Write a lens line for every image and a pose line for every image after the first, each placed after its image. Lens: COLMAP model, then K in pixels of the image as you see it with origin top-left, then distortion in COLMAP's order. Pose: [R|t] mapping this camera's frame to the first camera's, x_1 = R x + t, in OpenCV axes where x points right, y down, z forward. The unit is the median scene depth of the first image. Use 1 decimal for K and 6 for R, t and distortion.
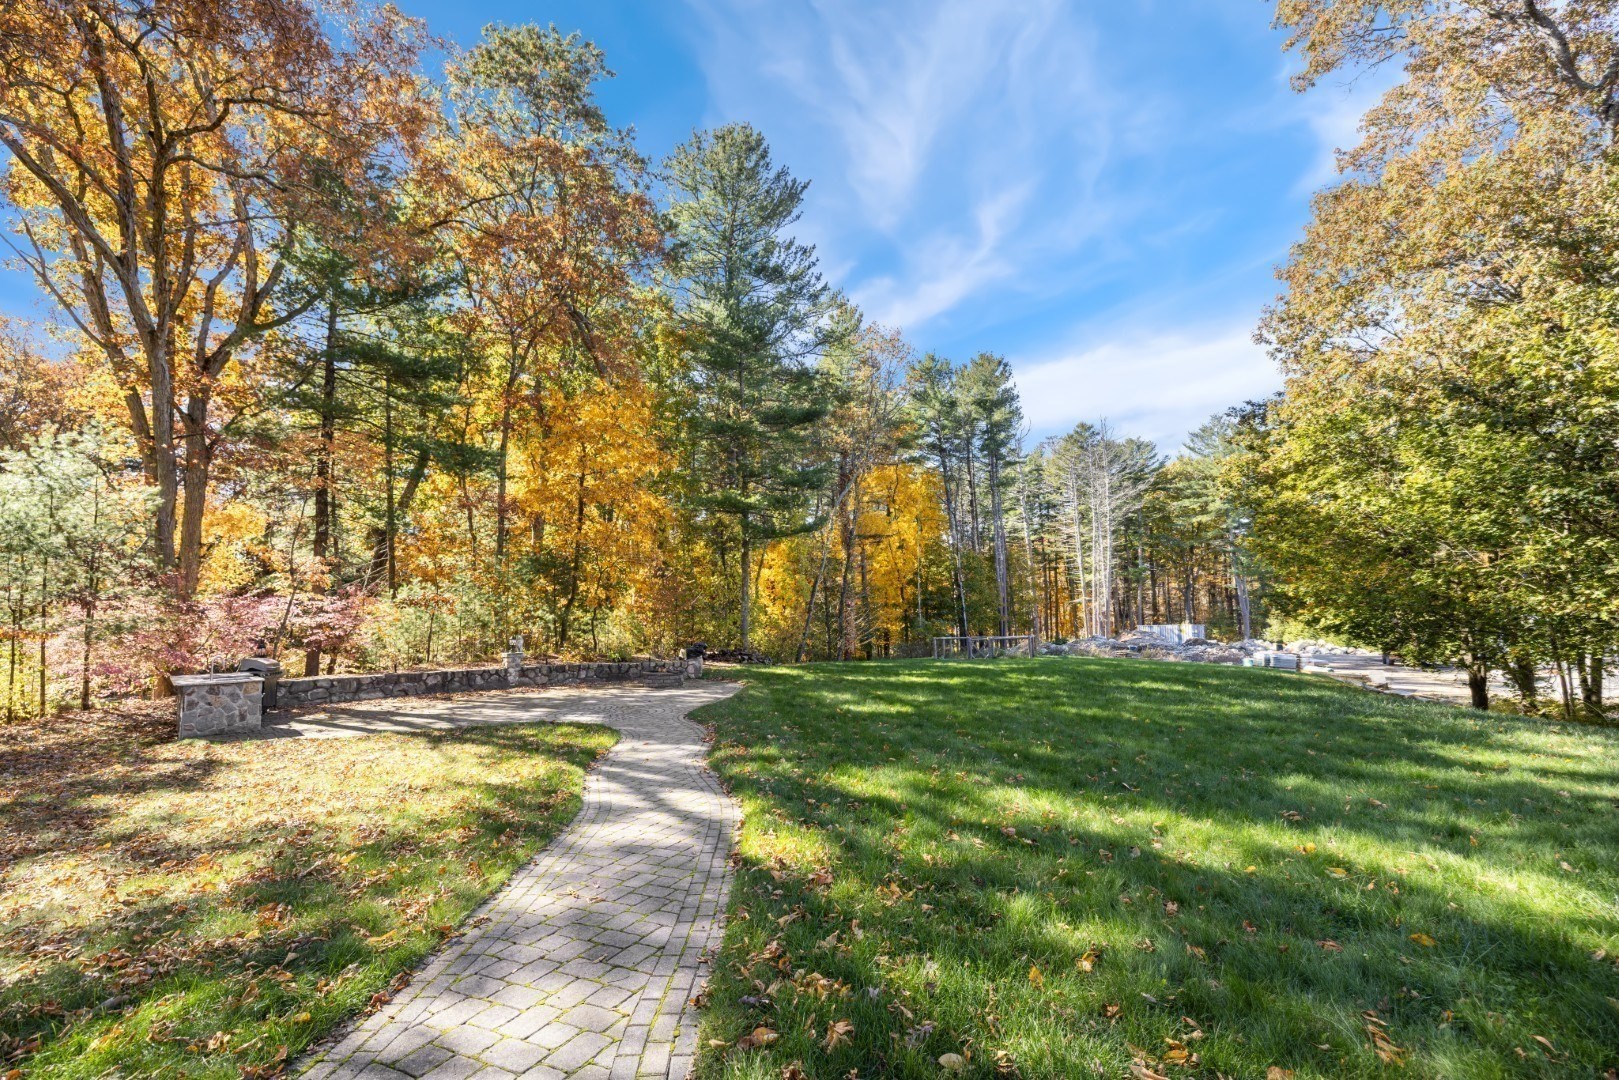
lens RADIAL K [[695.4, 0, 809.5], [0, 695.4, 540.0], [0, 0, 1]] dist [-0.003535, -0.000651]
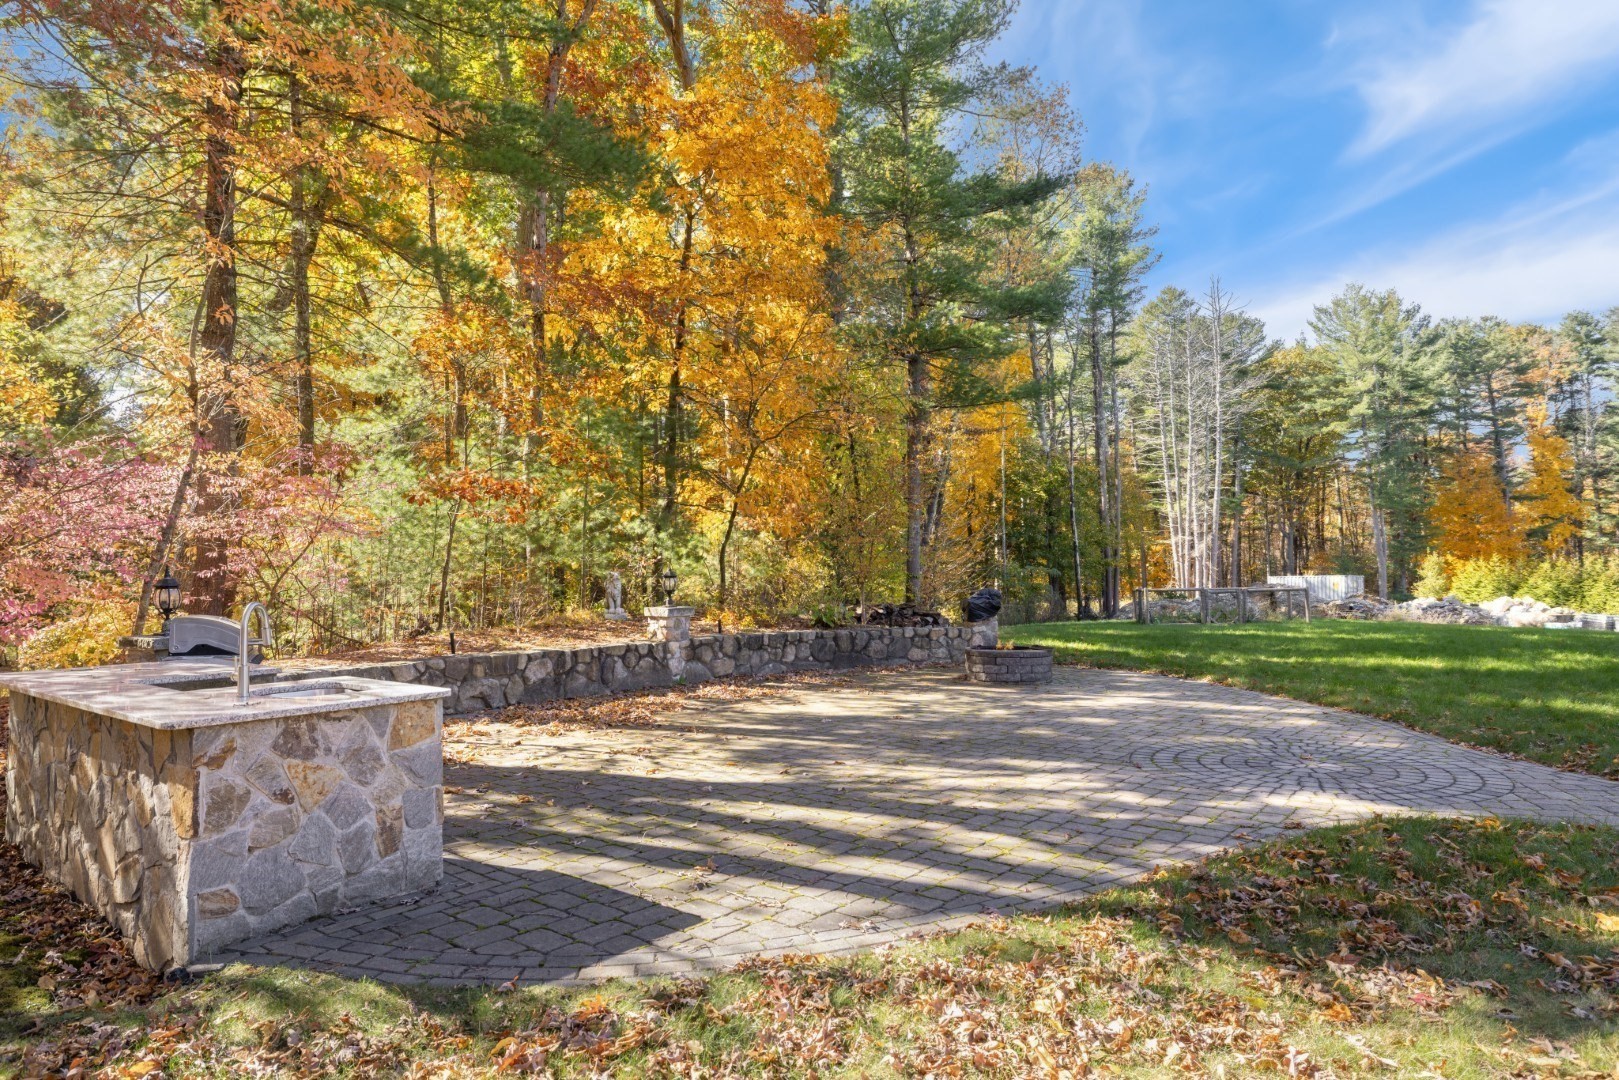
lens RADIAL K [[978.9, 0, 809.5], [0, 978.9, 540.0], [0, 0, 1]] dist [0.001040, -0.000432]
pose [[0.992648, 0.011295, 0.120507, -0.432104], [-0.020977, 0.996624, 0.079375, 0.070335], [-0.119204, -0.081320, 0.989534, 0.387884]]
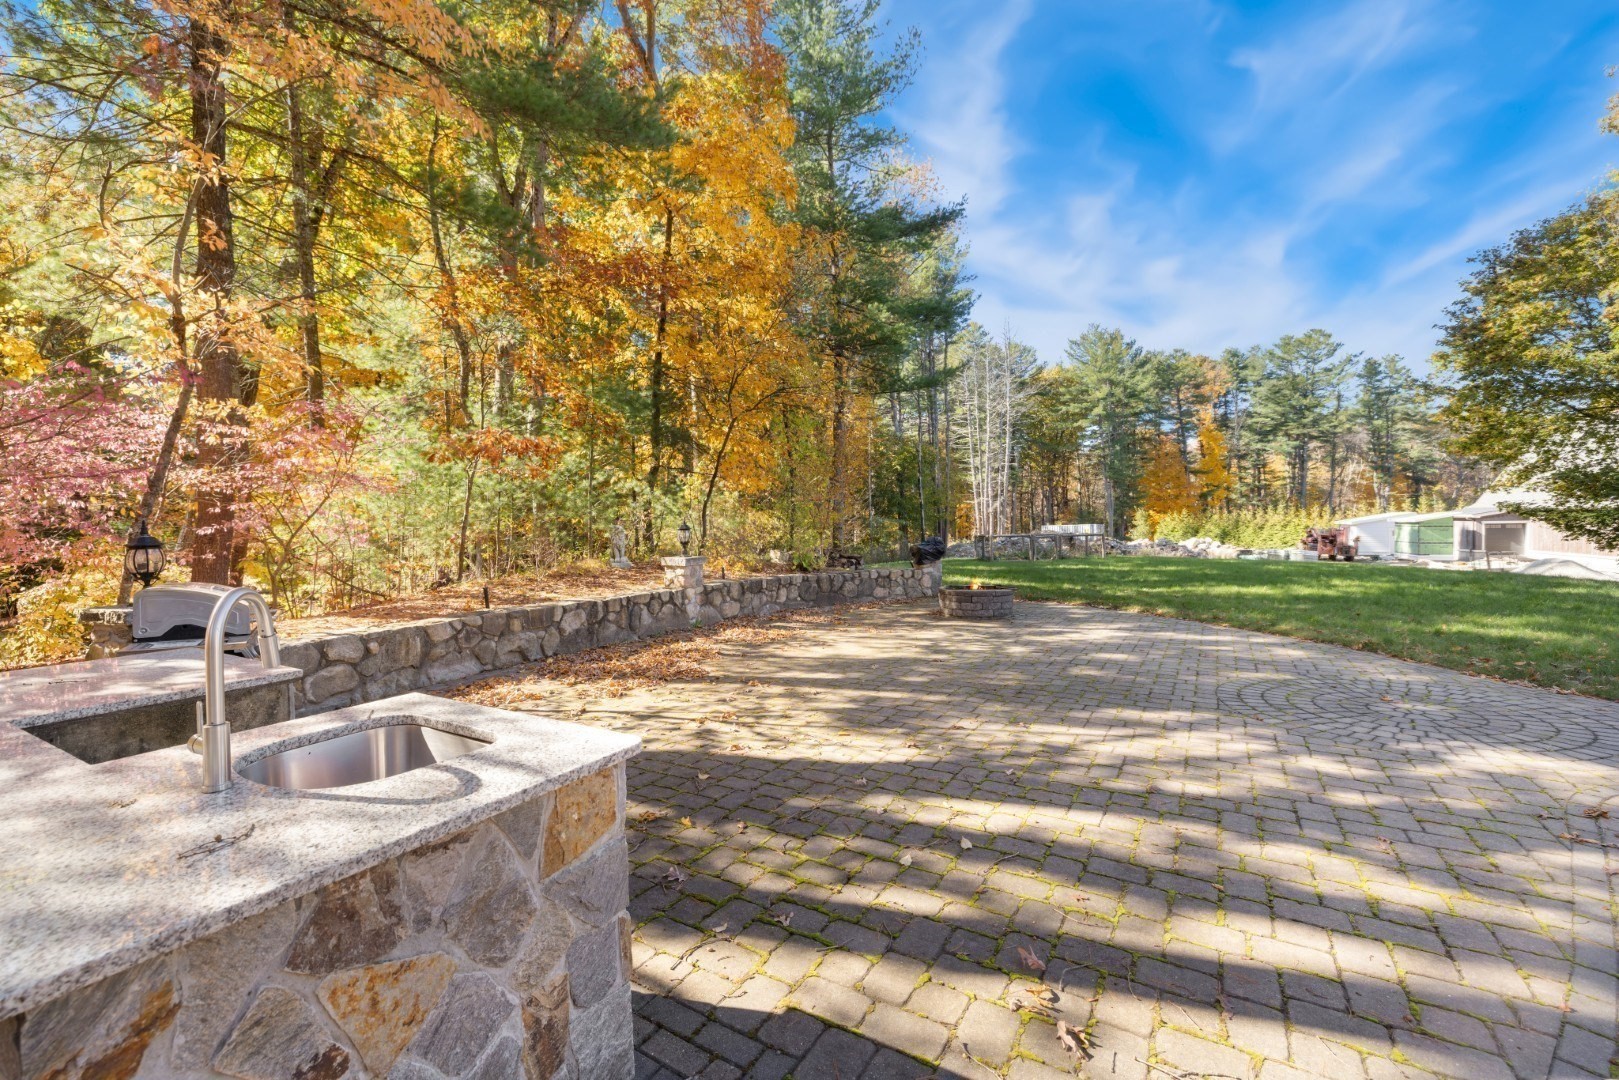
lens RADIAL K [[695.4, 0, 809.5], [0, 695.4, 540.0], [0, 0, 1]] dist [-0.003535, -0.000651]
pose [[0.965680, -0.006773, 0.259648, -0.489350], [-0.027947, 0.991147, 0.129792, 0.088208], [-0.258228, -0.132594, 0.956941, 0.534608]]
